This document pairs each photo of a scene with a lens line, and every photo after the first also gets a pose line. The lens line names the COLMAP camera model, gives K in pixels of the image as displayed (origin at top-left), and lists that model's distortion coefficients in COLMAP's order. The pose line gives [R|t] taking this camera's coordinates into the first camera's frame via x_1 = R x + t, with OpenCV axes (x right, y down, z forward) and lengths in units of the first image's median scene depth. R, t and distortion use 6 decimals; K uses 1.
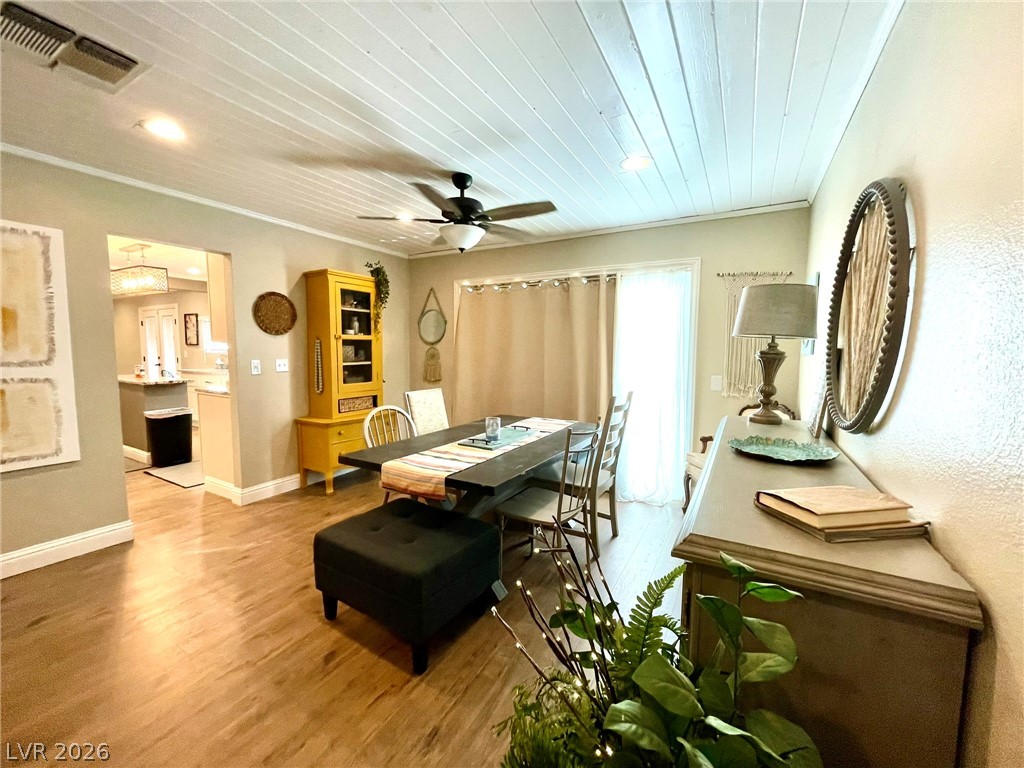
lens RADIAL K [[413.5, 0, 512.0], [0, 413.5, 384.0], [0, 0, 1]] dist [-0.000366, -0.000054]
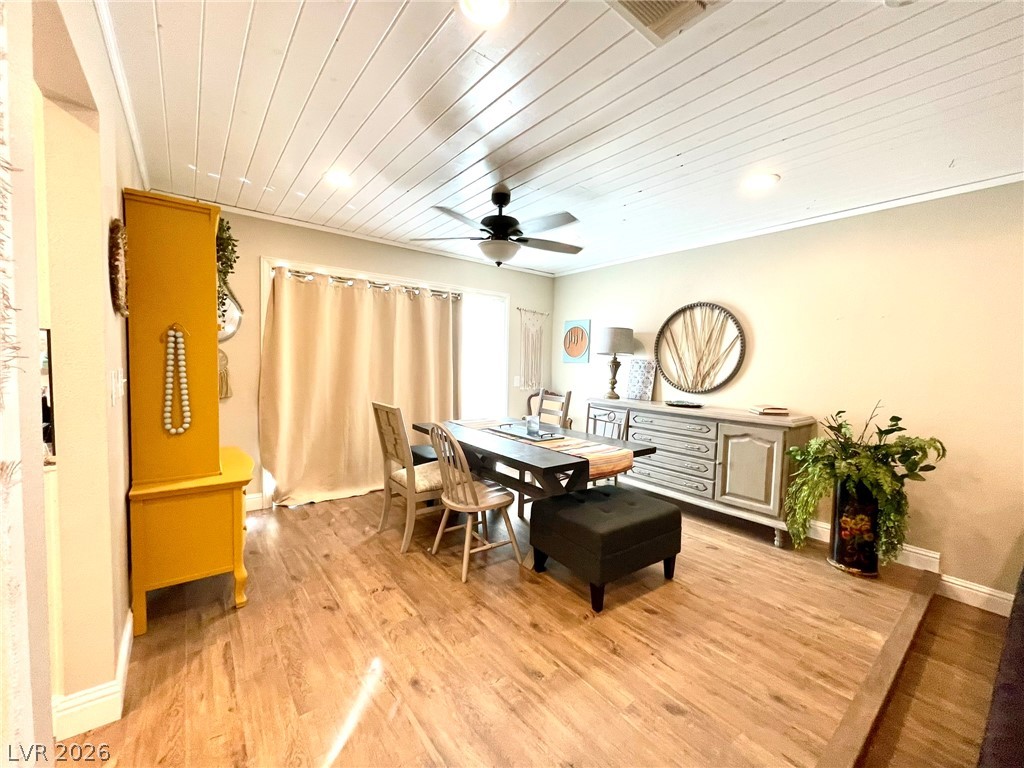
lens RADIAL K [[413.5, 0, 512.0], [0, 413.5, 384.0], [0, 0, 1]] dist [-0.000366, -0.000054]
pose [[0.378261, -0.047965, 0.924456, -0.887597], [0.054558, 0.998076, 0.029461, -0.036815], [-0.924090, 0.039292, 0.380150, 0.464558]]
